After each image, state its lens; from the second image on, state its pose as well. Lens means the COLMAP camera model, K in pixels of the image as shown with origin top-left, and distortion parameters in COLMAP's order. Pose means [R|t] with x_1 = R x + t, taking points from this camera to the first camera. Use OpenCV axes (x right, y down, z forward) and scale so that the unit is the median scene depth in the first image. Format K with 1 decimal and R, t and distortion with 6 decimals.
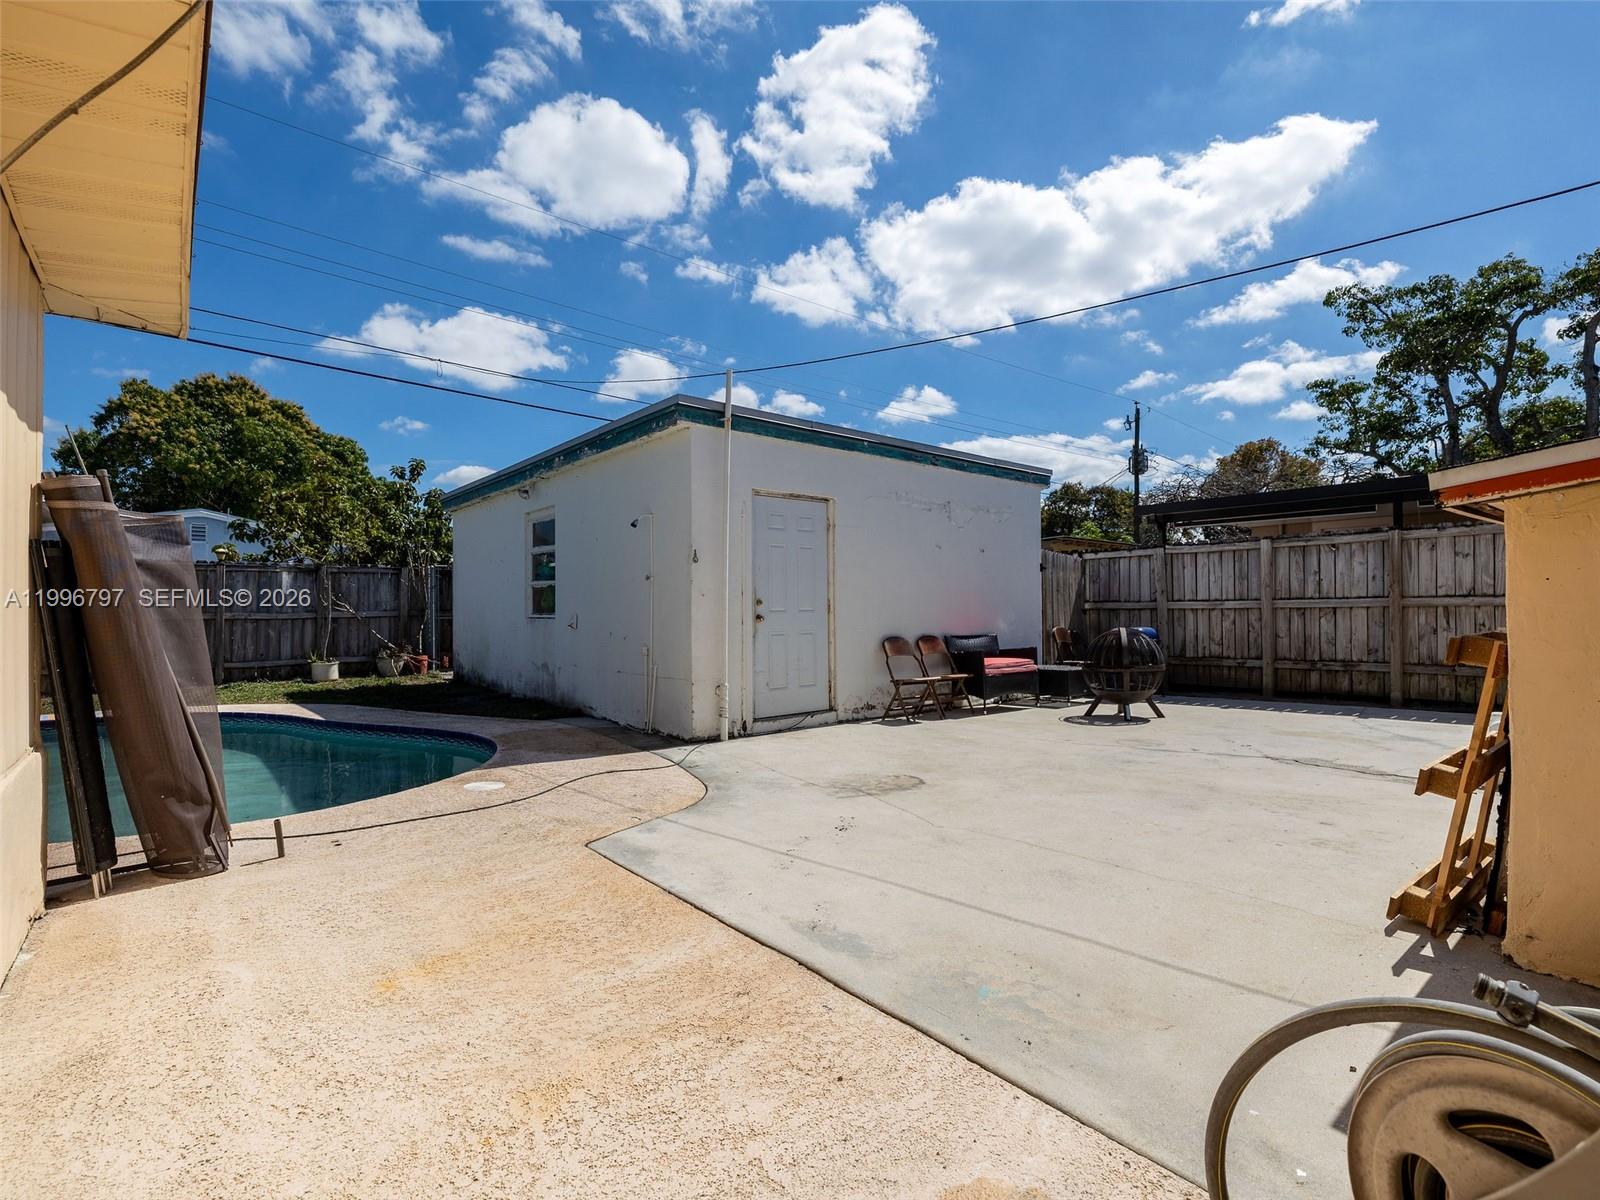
lens RADIAL K [[752.2, 0, 811.0], [0, 752.2, 601.9], [0, 0, 1]] dist [-0.002143, -0.000716]
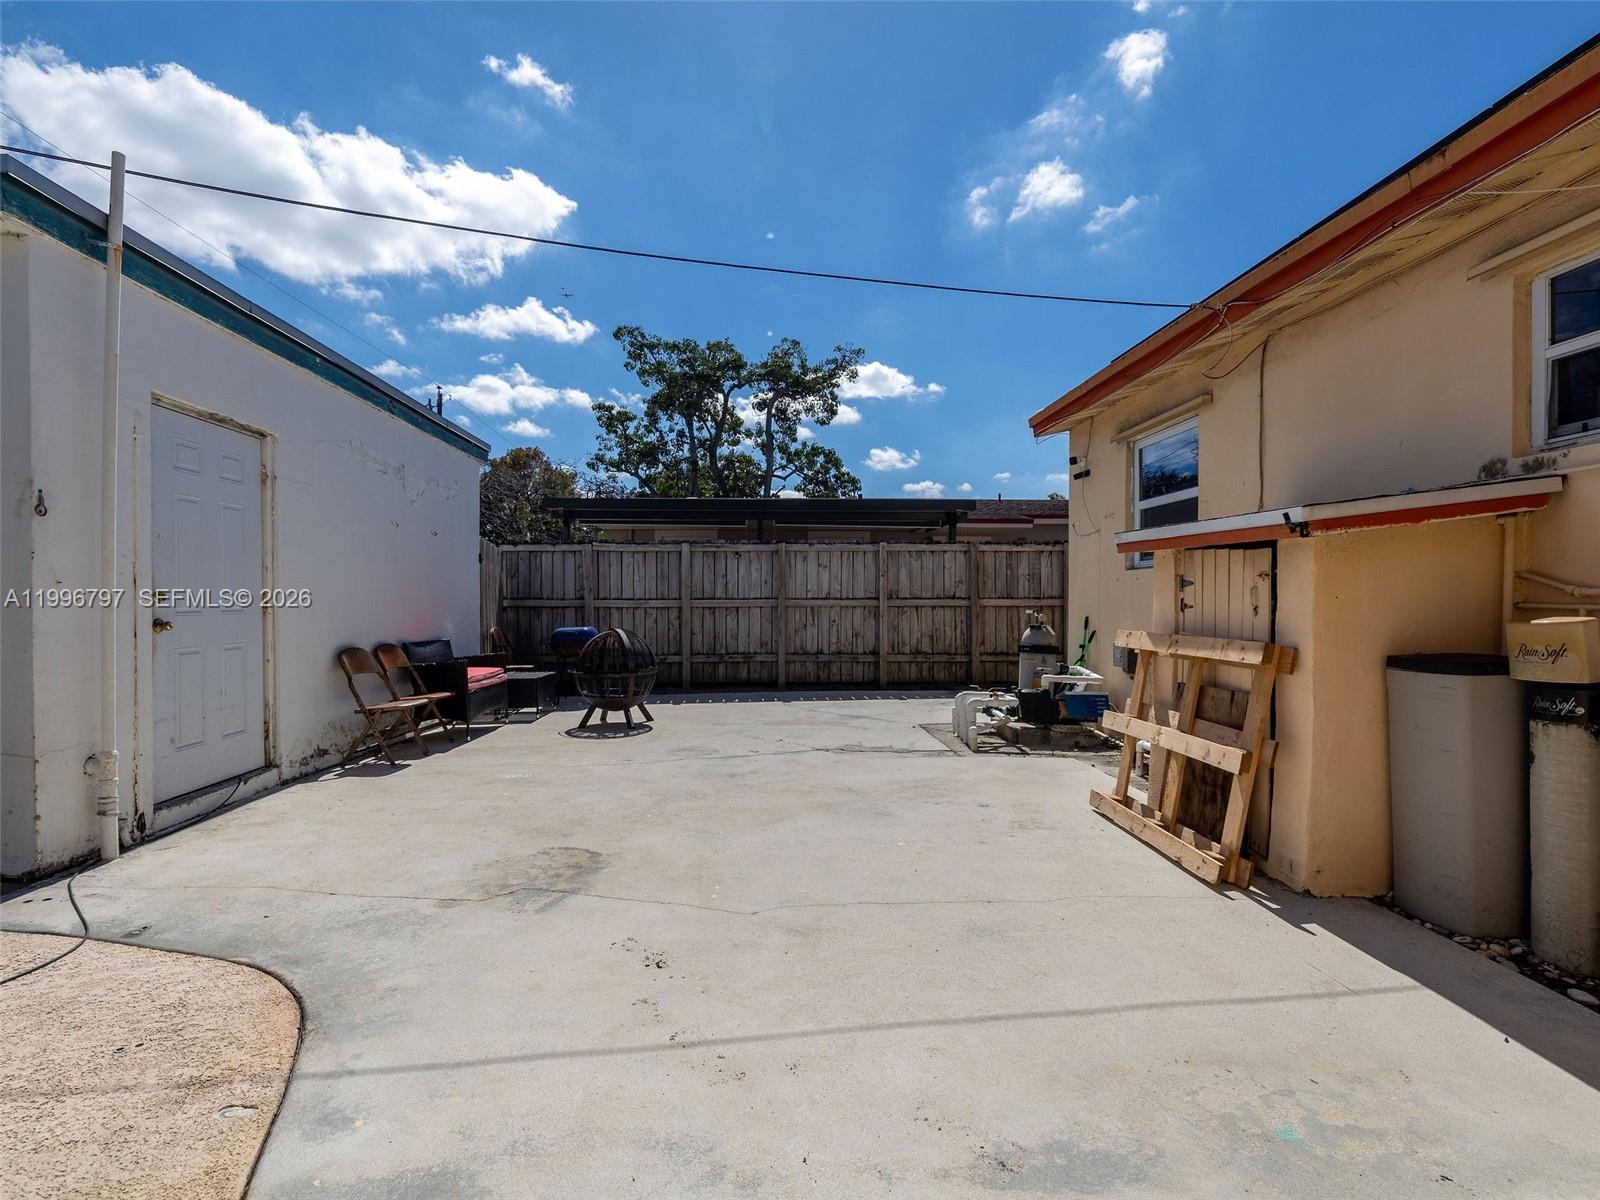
lens RADIAL K [[762.4, 0, 750.9], [0, 762.4, 611.7], [0, 0, 1]] dist [-0.000658, 0.000139]
pose [[0.644792, -0.002175, 0.764355, -0.168642], [-0.013074, 0.999818, 0.013874, -0.001538], [-0.764246, -0.018939, 0.644646, 0.226905]]
